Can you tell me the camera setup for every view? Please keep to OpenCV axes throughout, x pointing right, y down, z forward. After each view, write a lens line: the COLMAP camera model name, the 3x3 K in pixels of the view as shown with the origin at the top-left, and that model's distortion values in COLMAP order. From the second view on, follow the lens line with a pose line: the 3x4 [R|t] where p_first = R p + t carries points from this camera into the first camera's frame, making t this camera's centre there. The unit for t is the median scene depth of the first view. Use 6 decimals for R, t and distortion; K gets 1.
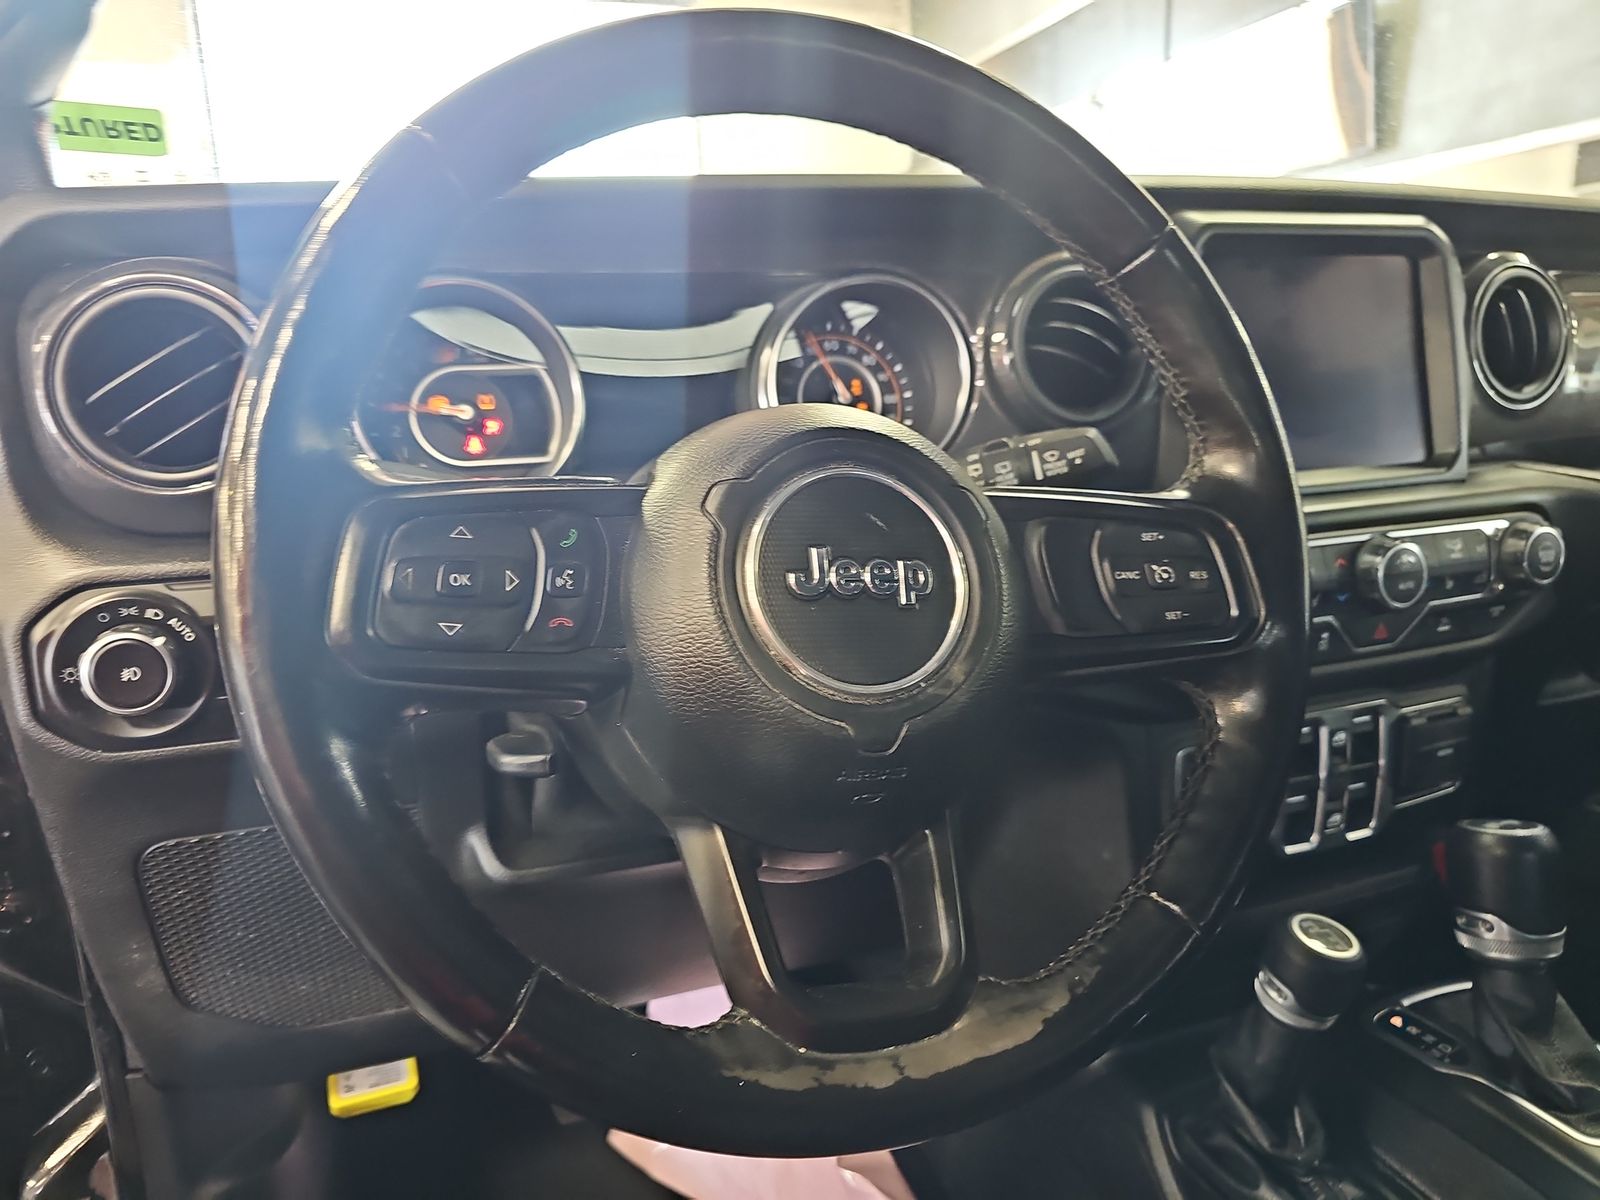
lens RADIAL K [[1120.2, 0, 800.0], [0, 1120.2, 600.0], [0, 0, 1]] dist [0.052395, -0.052662]
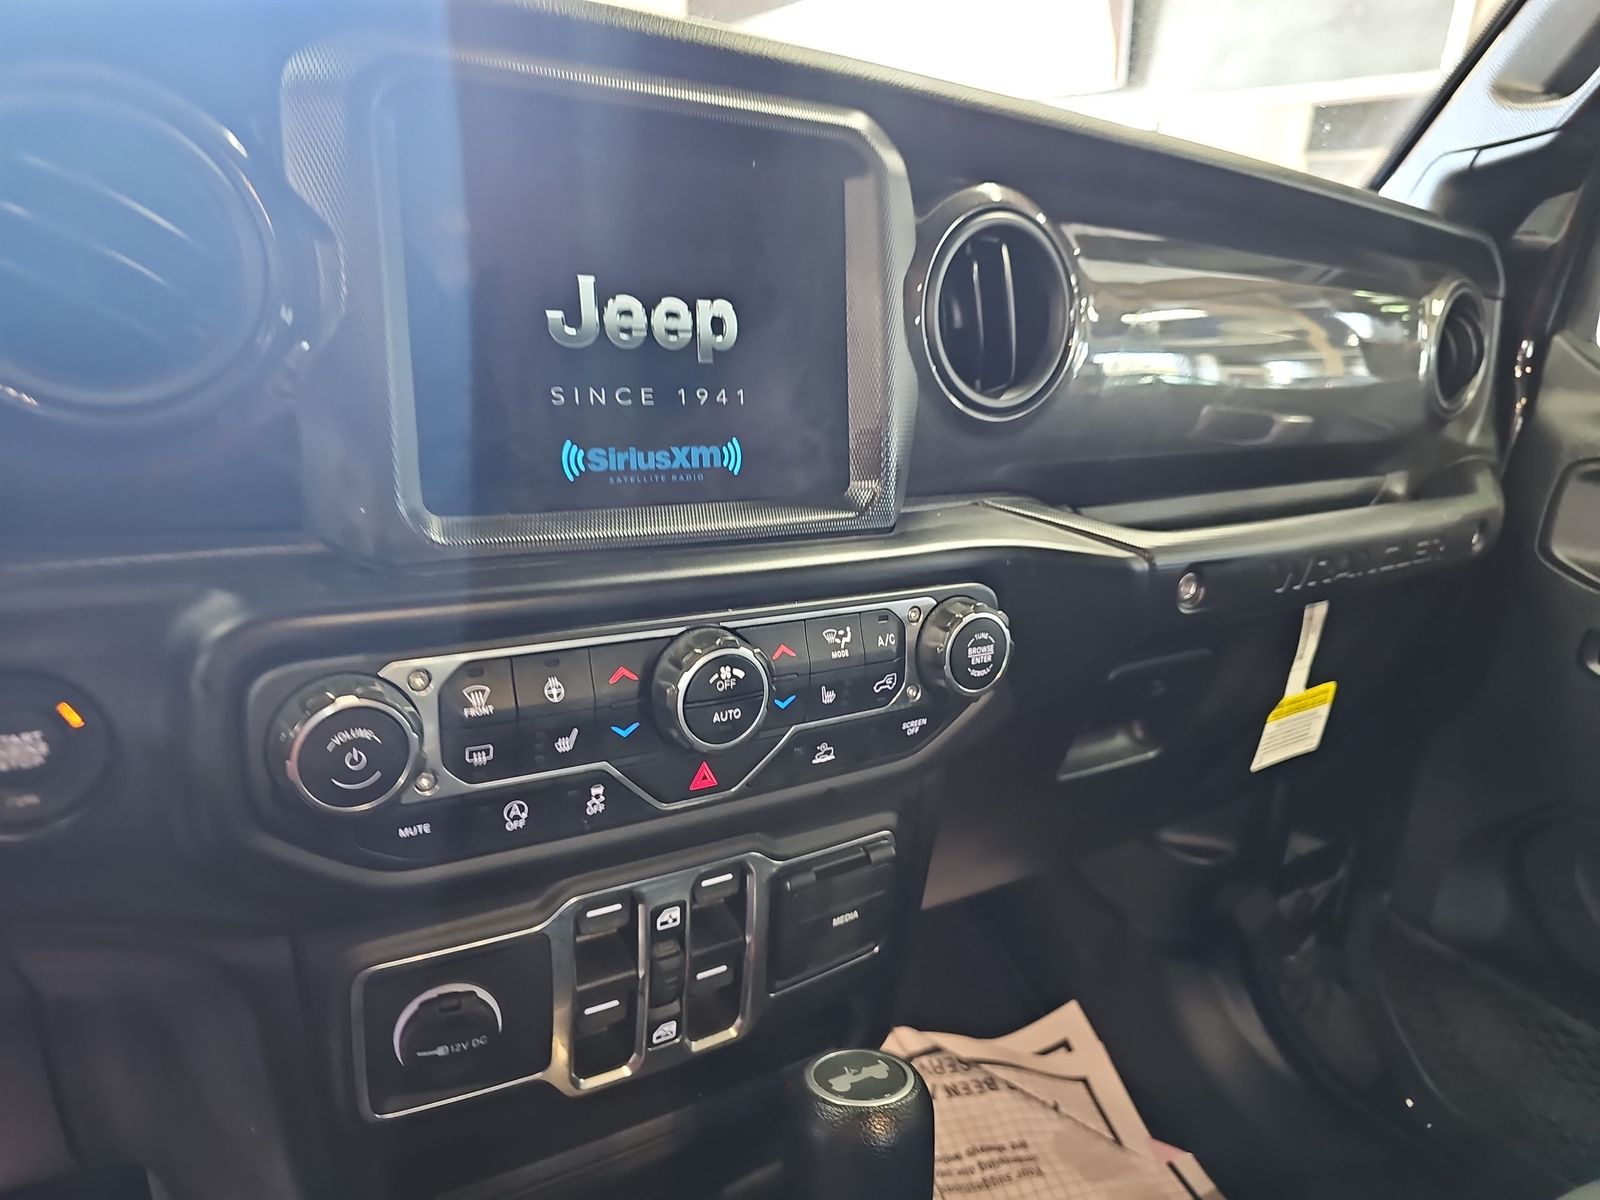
lens RADIAL K [[1120.2, 0, 800.0], [0, 1120.2, 600.0], [0, 0, 1]] dist [0.052395, -0.052662]
pose [[0.981035, 0.041692, 0.189296, 0.415855], [-0.057326, 0.995313, 0.077883, -0.114427], [-0.185161, -0.087258, 0.978827, 0.360786]]
